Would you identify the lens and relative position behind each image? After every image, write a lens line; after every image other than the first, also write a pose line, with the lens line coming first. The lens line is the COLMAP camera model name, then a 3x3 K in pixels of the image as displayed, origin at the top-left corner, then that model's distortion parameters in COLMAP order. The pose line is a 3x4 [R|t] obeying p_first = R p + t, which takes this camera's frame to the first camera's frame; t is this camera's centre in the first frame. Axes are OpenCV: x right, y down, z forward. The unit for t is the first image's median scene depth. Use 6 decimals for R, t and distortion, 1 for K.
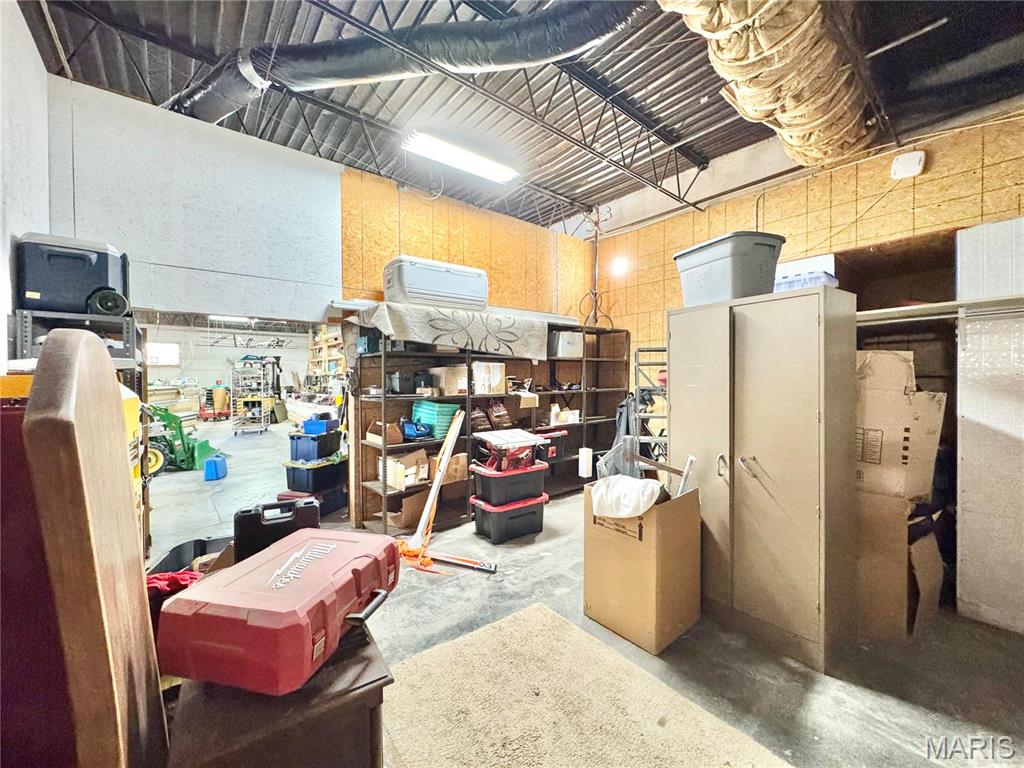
lens RADIAL K [[408.7, 0, 512.0], [0, 408.7, 384.0], [0, 0, 1]] dist [-0.000333, 0.000013]
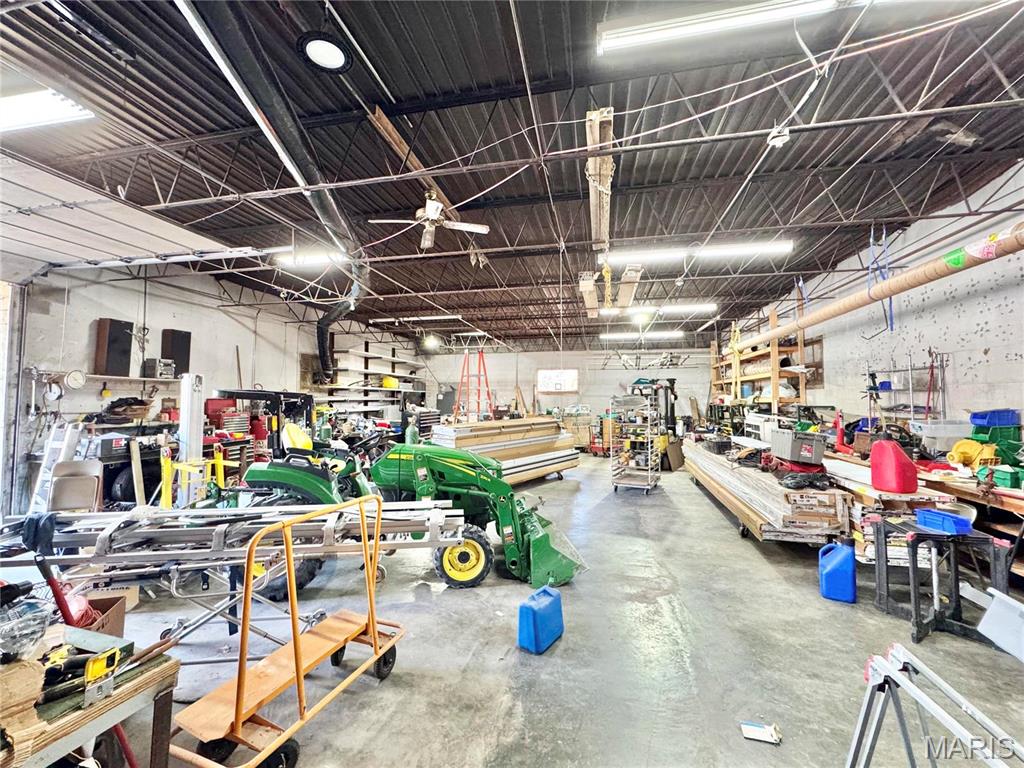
lens RADIAL K [[408.7, 0, 512.0], [0, 408.7, 384.0], [0, 0, 1]] dist [-0.000333, 0.000013]
pose [[0.620703, -0.025090, -0.783645, -0.163086], [-0.015017, 0.998924, -0.043877, -0.020118], [0.783902, 0.039002, 0.619658, 0.297459]]
